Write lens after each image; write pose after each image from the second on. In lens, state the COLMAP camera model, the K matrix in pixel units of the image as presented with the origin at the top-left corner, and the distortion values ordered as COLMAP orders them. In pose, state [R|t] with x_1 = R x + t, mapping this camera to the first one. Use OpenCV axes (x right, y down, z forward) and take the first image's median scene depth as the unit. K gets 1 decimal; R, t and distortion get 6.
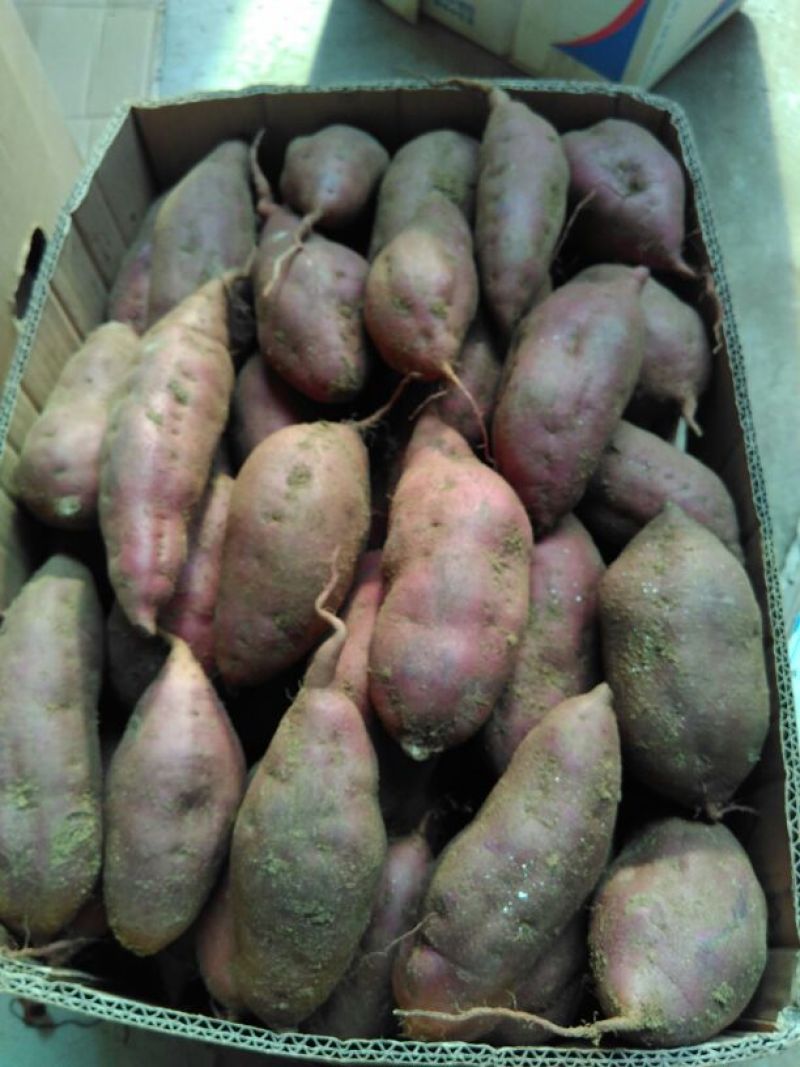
lens RADIAL K [[904.1, 0, 400.0], [0, 904.1, 533.5], [0, 0, 1]] dist [0.083191, -0.160055]
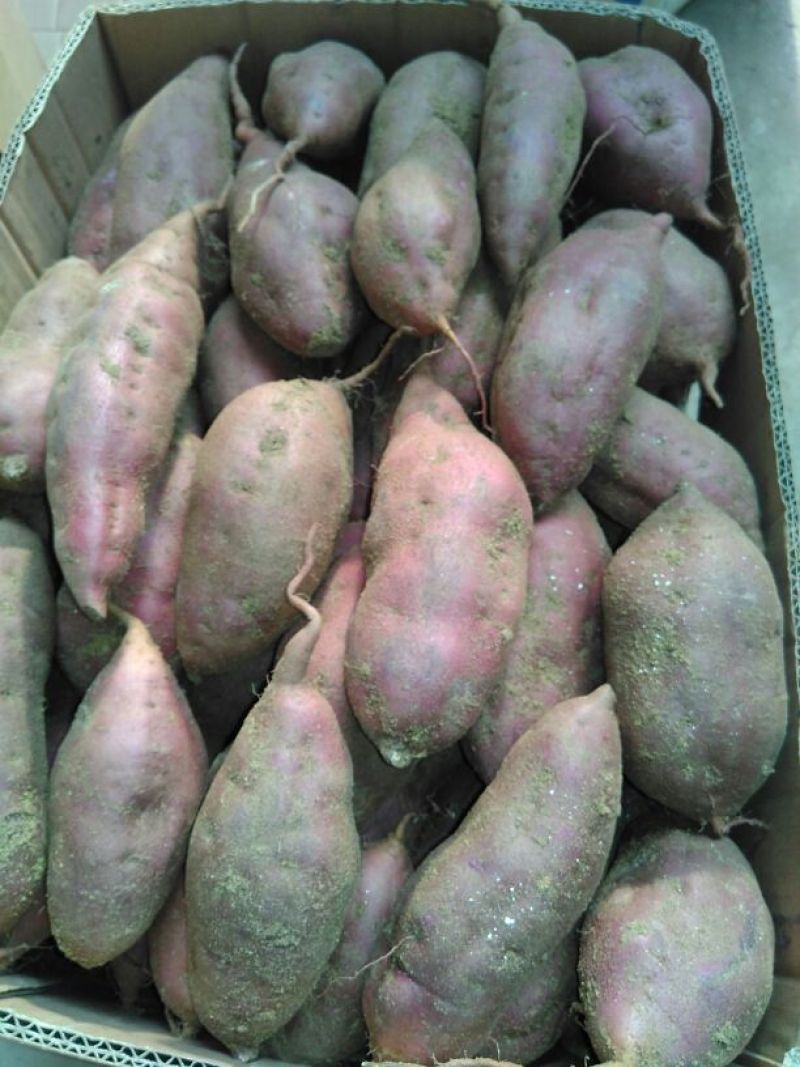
lens RADIAL K [[904.1, 0, 400.0], [0, 904.1, 533.5], [0, 0, 1]] dist [0.083191, -0.160055]
pose [[0.999495, 0.027460, 0.015968, 0.001319], [-0.028382, 0.997754, 0.060682, -0.031397], [-0.014265, -0.061104, 0.998029, 0.108286]]
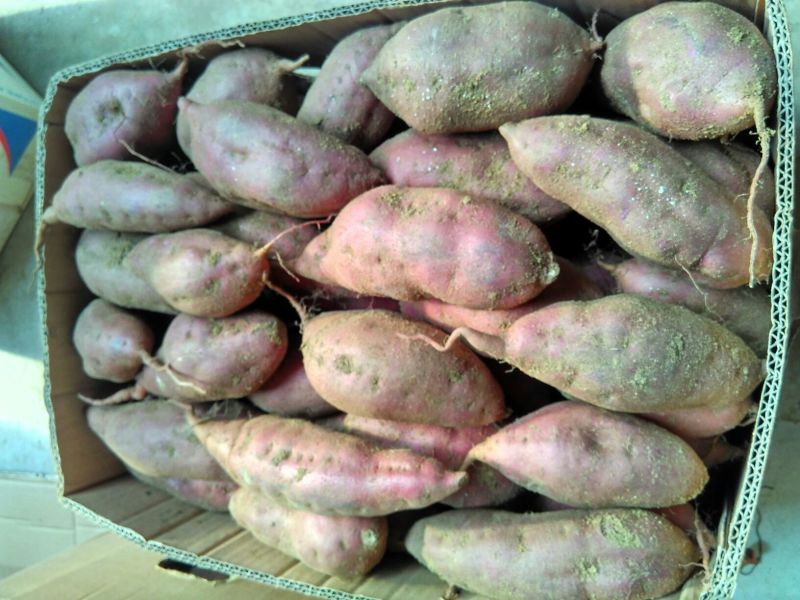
lens RADIAL K [[677.9, 0, 400.0], [0, 677.9, 300.0], [0, 0, 1]] dist [0.083191, -0.160055]
pose [[-0.012692, -0.999731, -0.019412, 0.000201], [0.999730, -0.013065, 0.019234, 0.000178], [-0.019482, -0.019163, 0.999627, 0.019232]]
